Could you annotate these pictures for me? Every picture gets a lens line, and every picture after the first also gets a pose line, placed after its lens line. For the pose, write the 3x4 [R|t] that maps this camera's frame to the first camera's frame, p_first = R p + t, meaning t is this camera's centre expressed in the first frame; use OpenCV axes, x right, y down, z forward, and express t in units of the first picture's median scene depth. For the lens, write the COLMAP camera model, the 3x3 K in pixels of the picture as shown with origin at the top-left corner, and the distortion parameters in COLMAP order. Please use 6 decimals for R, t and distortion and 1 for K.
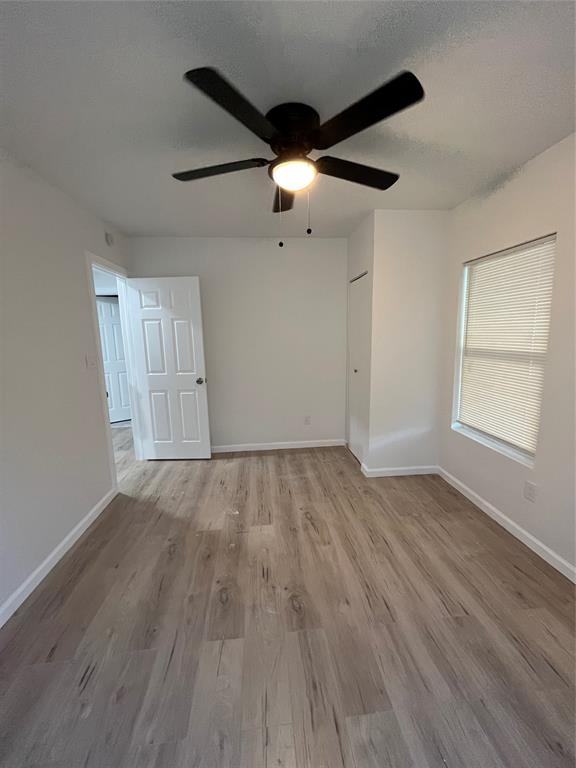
lens RADIAL K [[312.3, 0, 290.4], [0, 312.3, 380.9], [0, 0, 1]] dist [-0.000574, 0.000404]
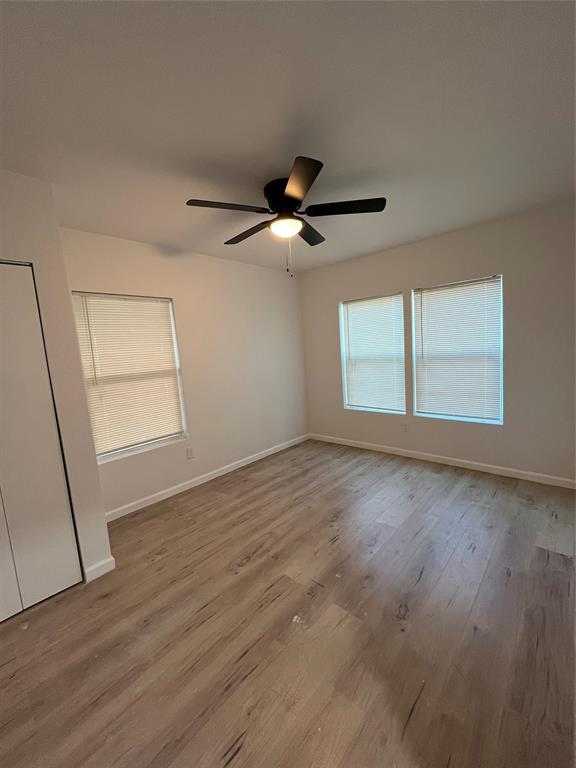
lens RADIAL K [[309.3, 0, 290.1], [0, 309.3, 380.2], [0, 0, 1]] dist [0.002340, 0.000153]
pose [[-0.664486, -0.010655, 0.747224, -0.682652], [0.200826, 0.960570, 0.192286, -0.188657], [-0.719810, 0.277833, -0.636146, 1.373938]]
